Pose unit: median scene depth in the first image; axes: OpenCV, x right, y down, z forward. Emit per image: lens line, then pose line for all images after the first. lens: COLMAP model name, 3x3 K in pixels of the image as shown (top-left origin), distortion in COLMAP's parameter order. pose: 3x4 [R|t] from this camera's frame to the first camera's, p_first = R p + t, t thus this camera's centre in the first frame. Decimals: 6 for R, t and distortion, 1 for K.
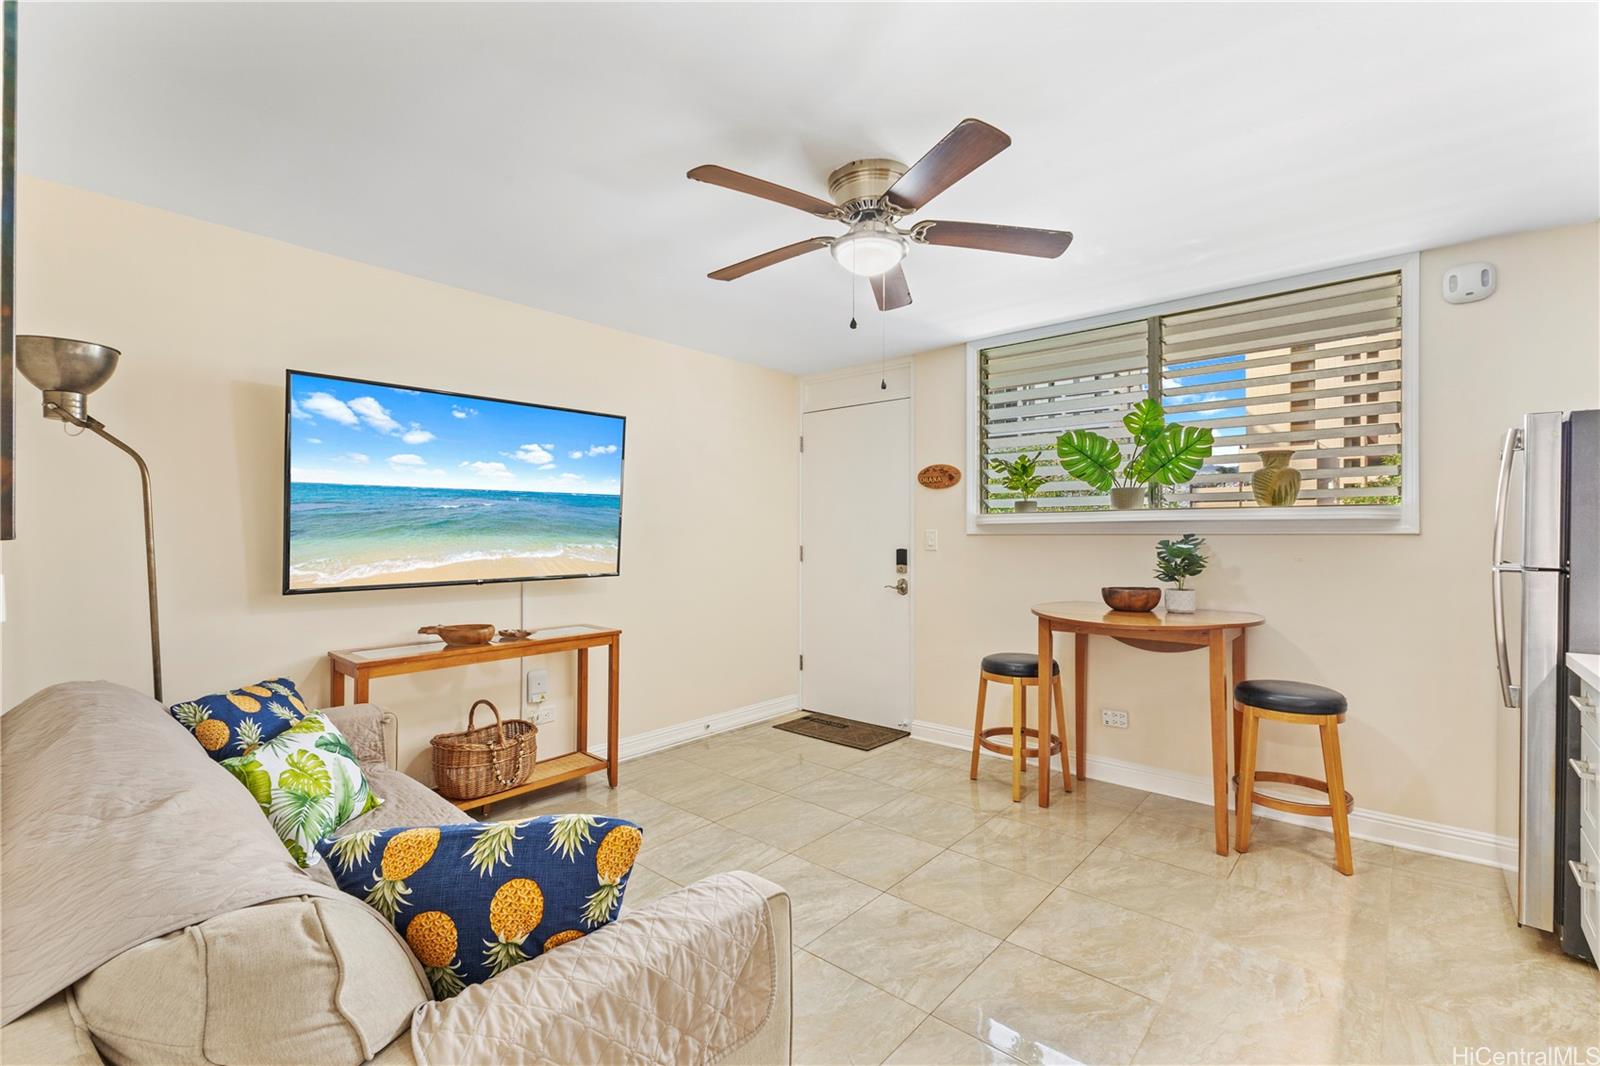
lens RADIAL K [[689.7, 0, 793.0], [0, 689.7, 530.7], [0, 0, 1]] dist [-0.000987, -0.000346]
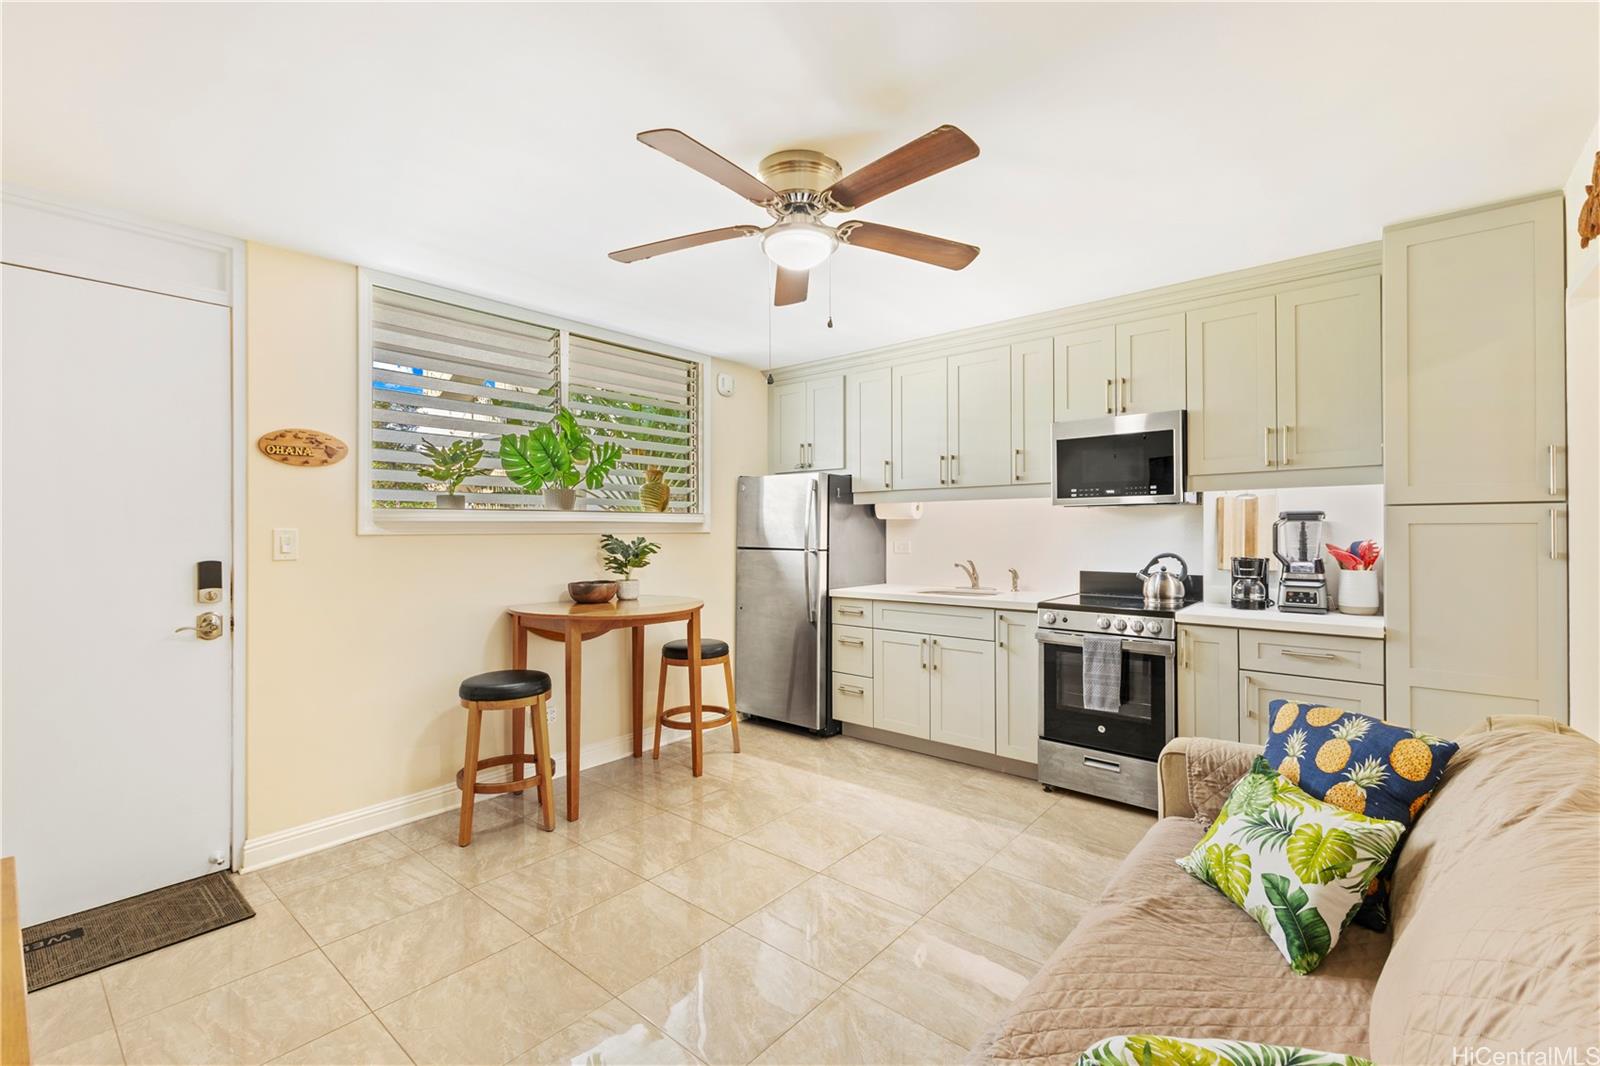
lens RADIAL K [[689.7, 0, 793.0], [0, 689.7, 530.7], [0, 0, 1]] dist [-0.000987, -0.000346]
pose [[-0.014160, 0.002255, 0.999897, -0.589826], [0.001492, 0.999996, -0.002234, 0.003860], [-0.999899, 0.001460, -0.014163, 0.705606]]
